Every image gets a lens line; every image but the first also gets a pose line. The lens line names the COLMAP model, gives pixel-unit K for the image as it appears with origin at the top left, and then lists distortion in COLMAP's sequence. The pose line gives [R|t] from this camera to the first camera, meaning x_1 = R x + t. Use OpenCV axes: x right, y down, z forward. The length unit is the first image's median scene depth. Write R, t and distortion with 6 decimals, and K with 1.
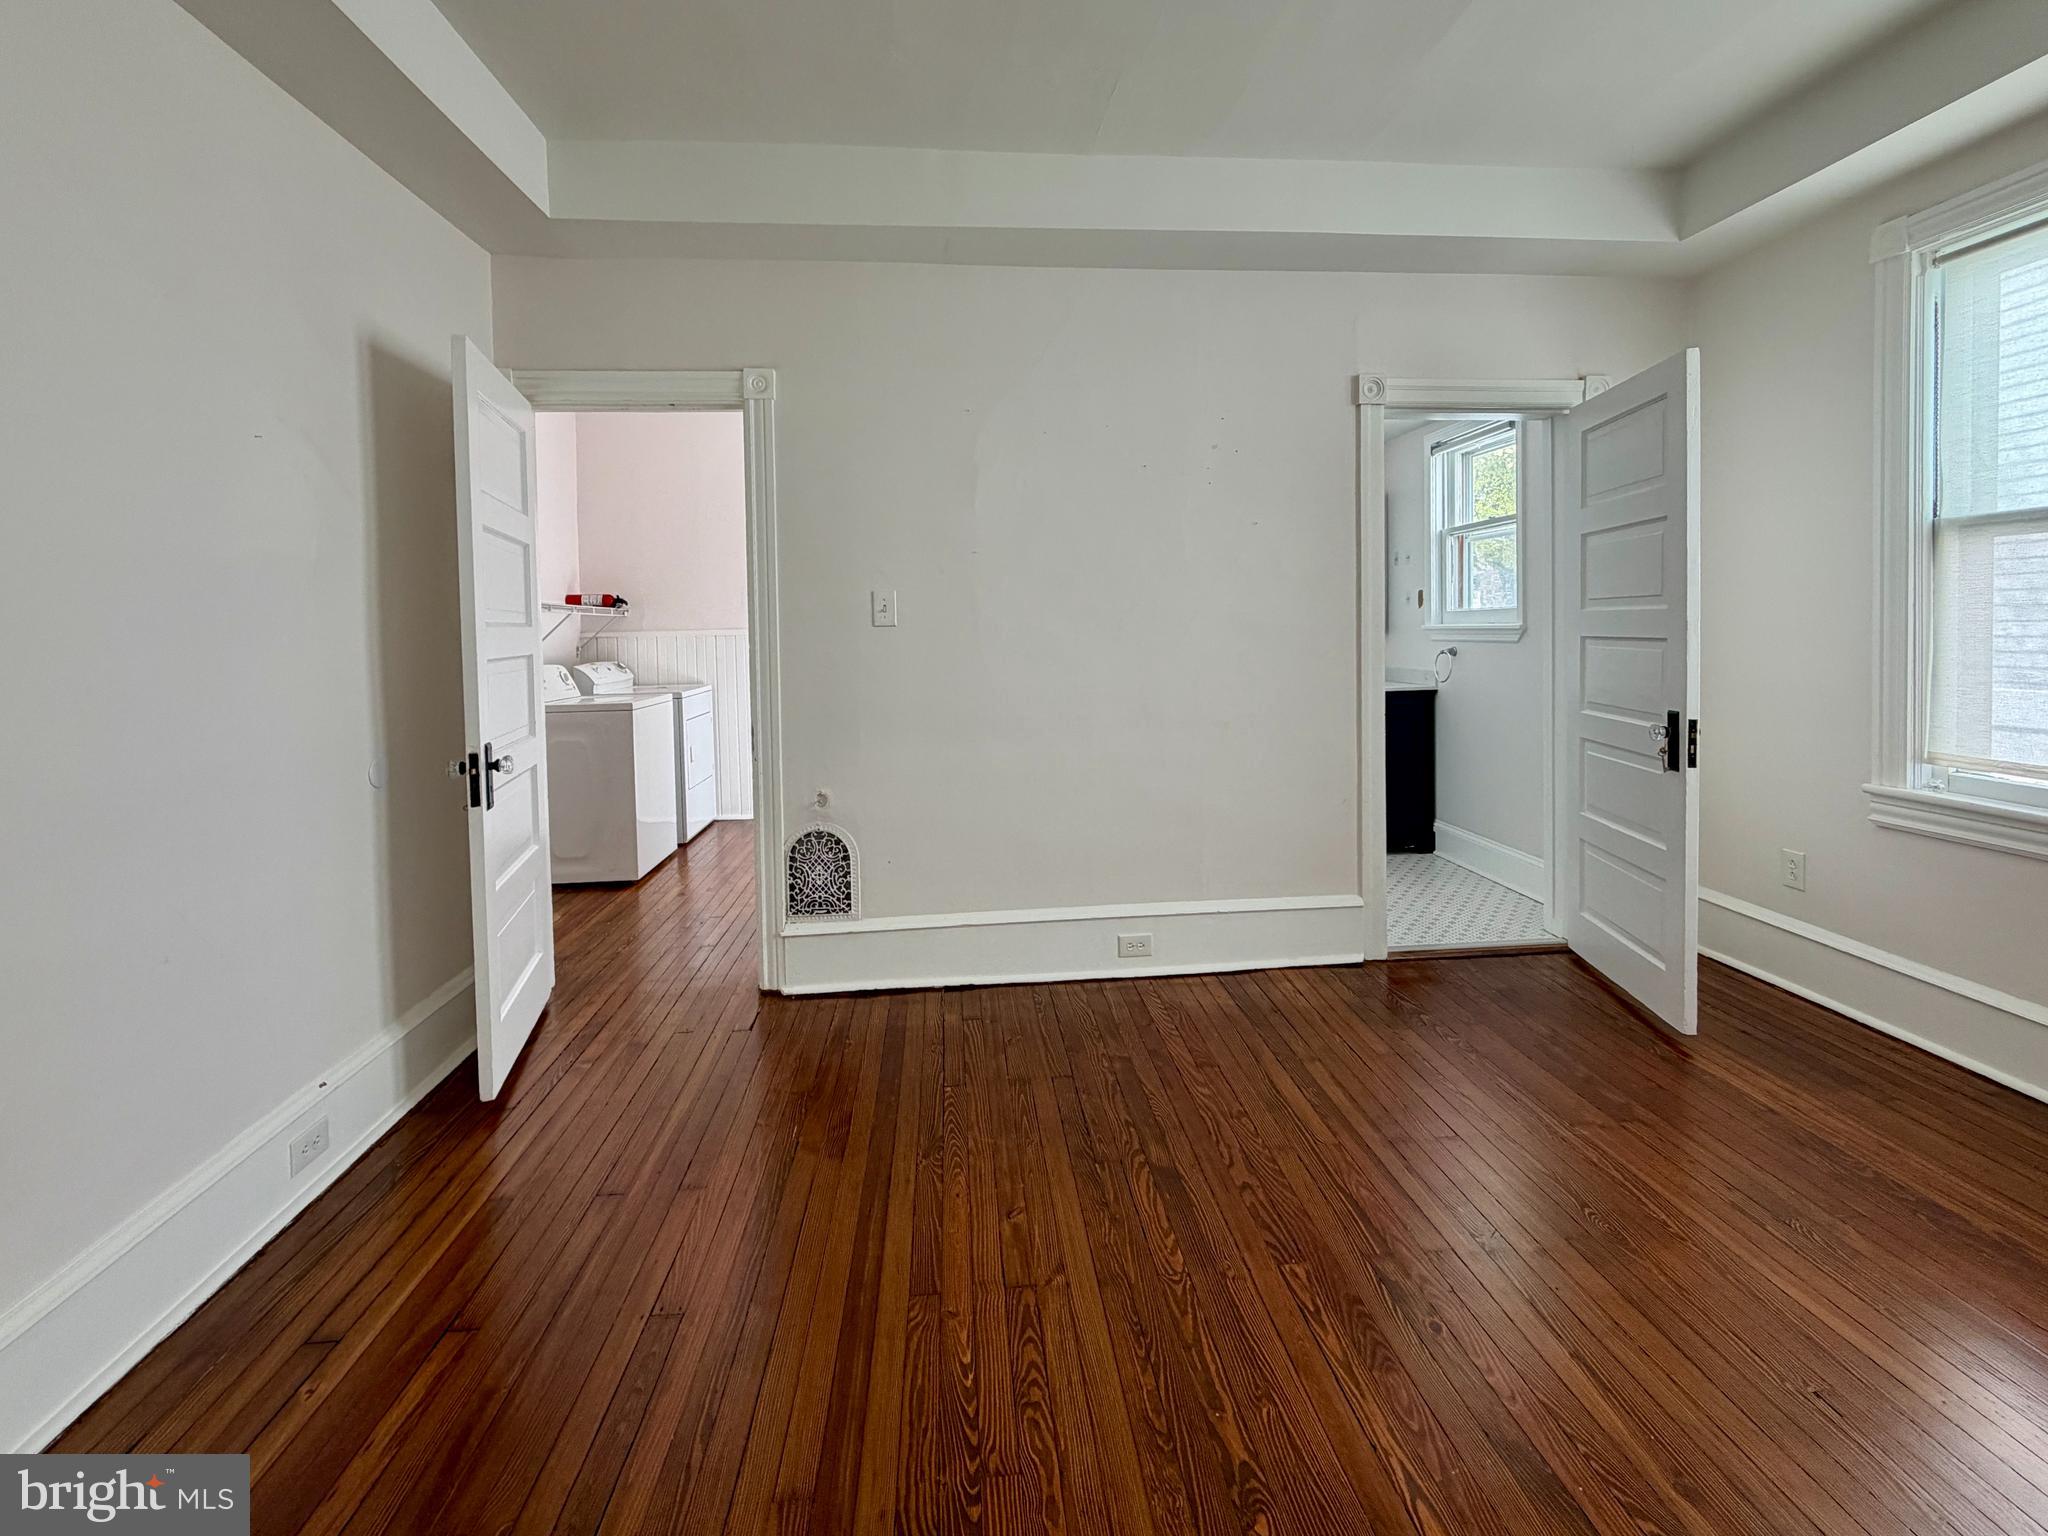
lens RADIAL K [[925.2, 0, 1059.2], [0, 925.2, 657.6], [0, 0, 1]] dist [0.000823, 0.000037]
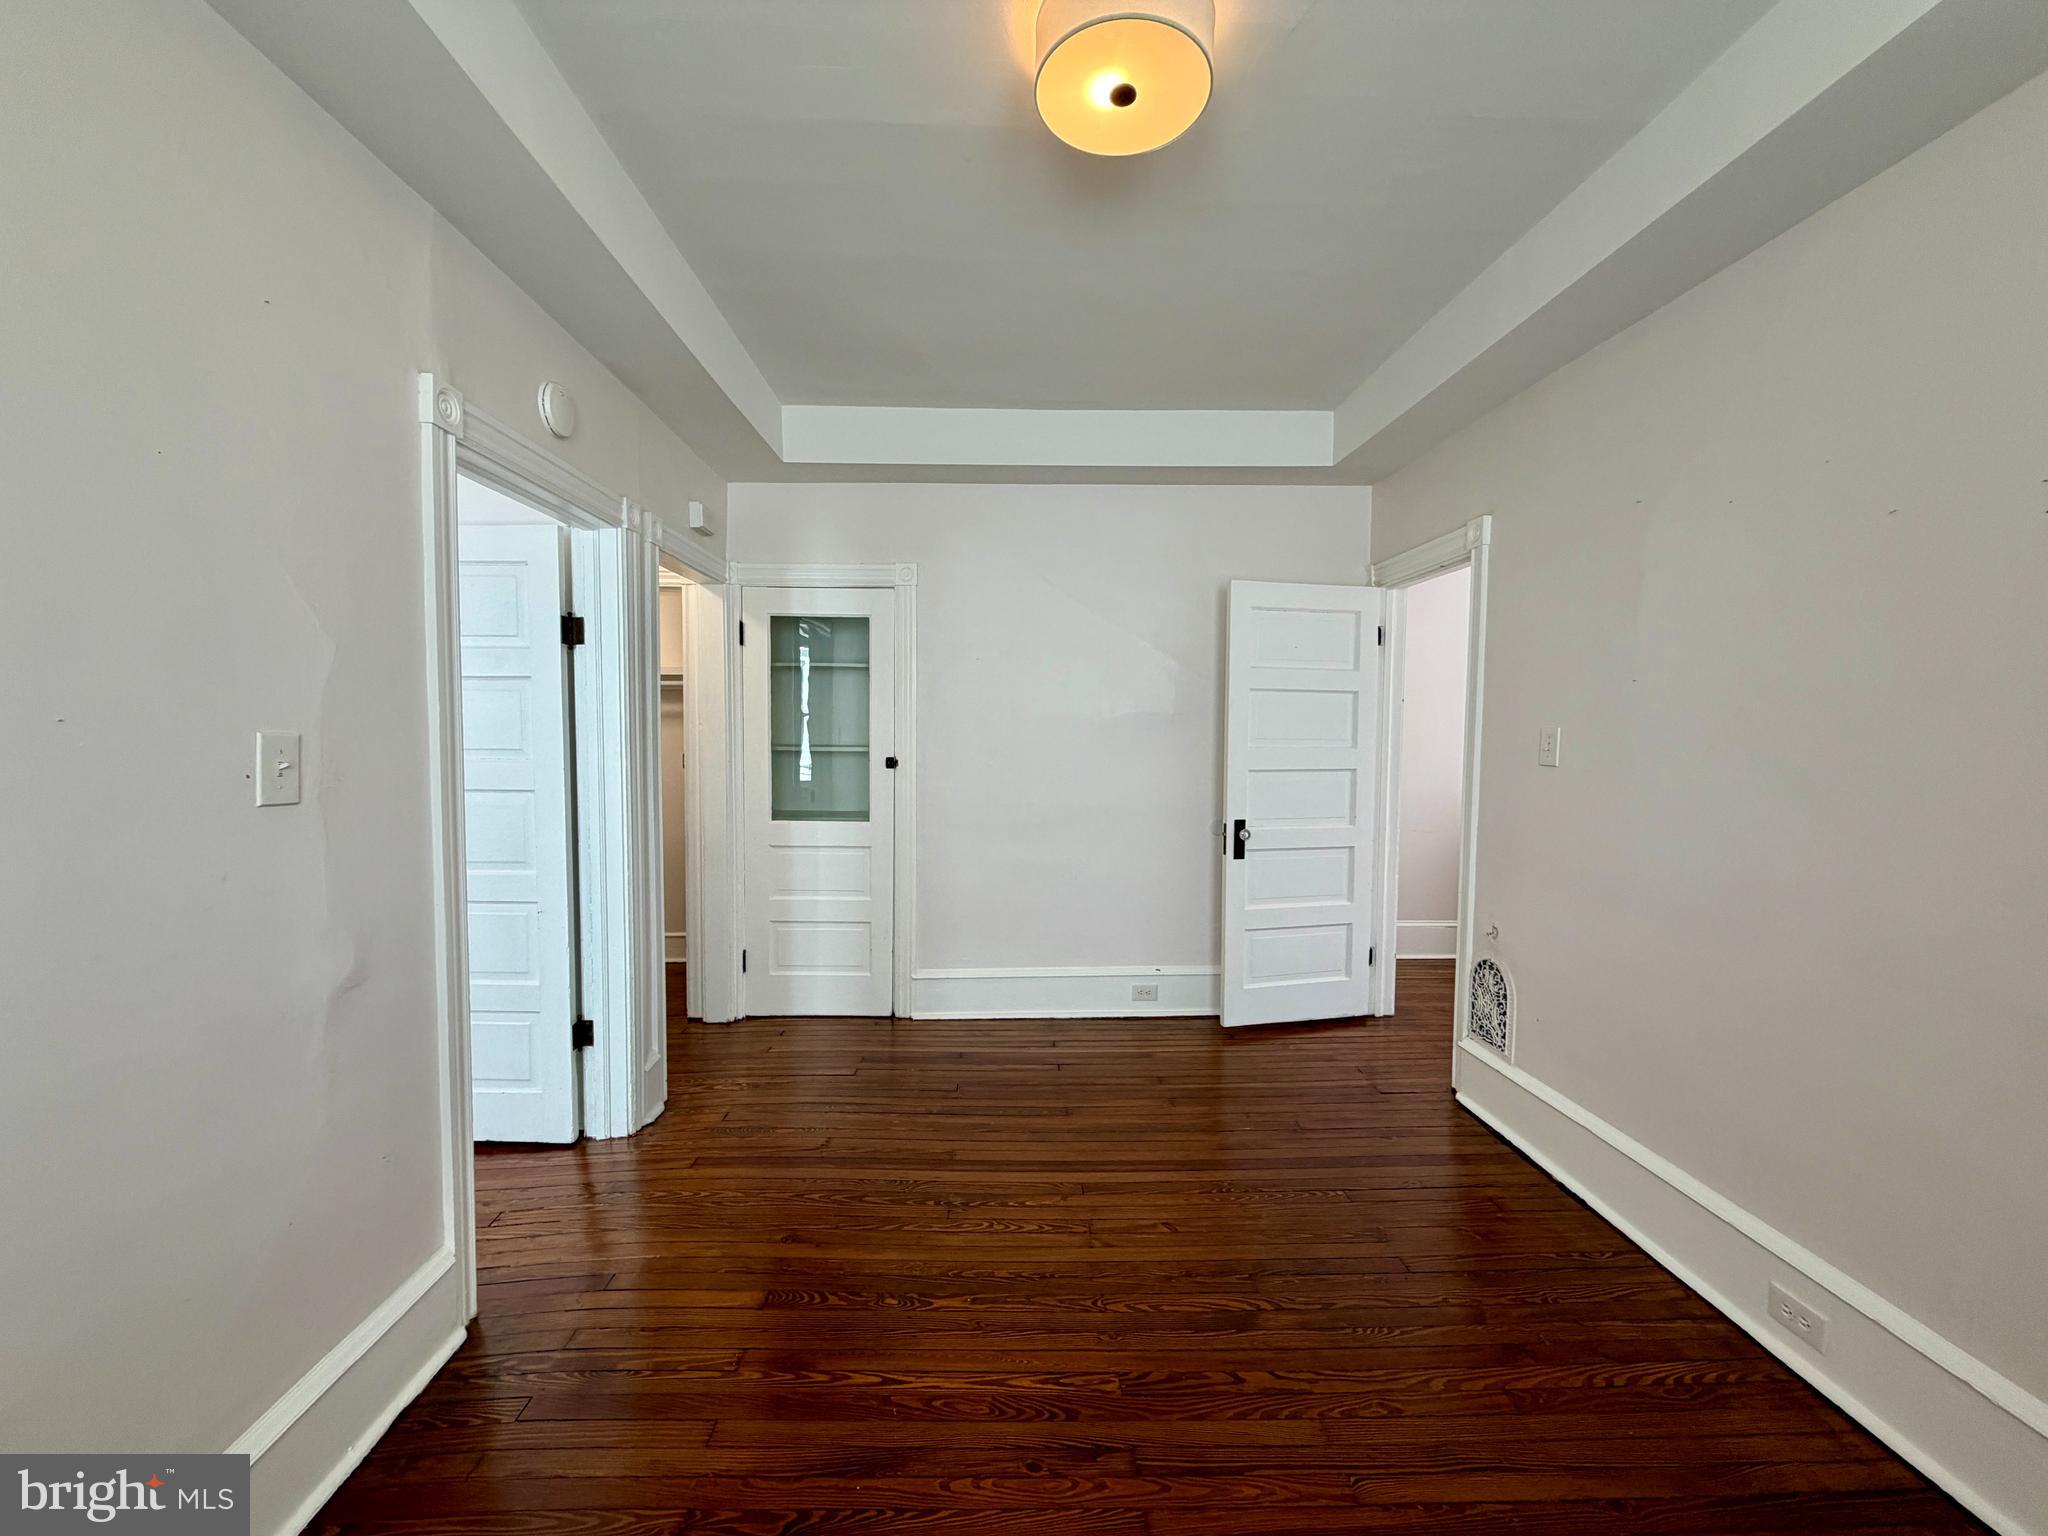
lens RADIAL K [[798.4, 0, 983.5], [0, 798.4, 764.8], [0, 0, 1]] dist [0.000004, -0.000082]
pose [[-0.107653, 0.068511, -0.991825, 0.665516], [-0.033813, 0.996793, 0.072524, -0.074640], [0.993613, 0.041344, -0.104992, 0.529334]]
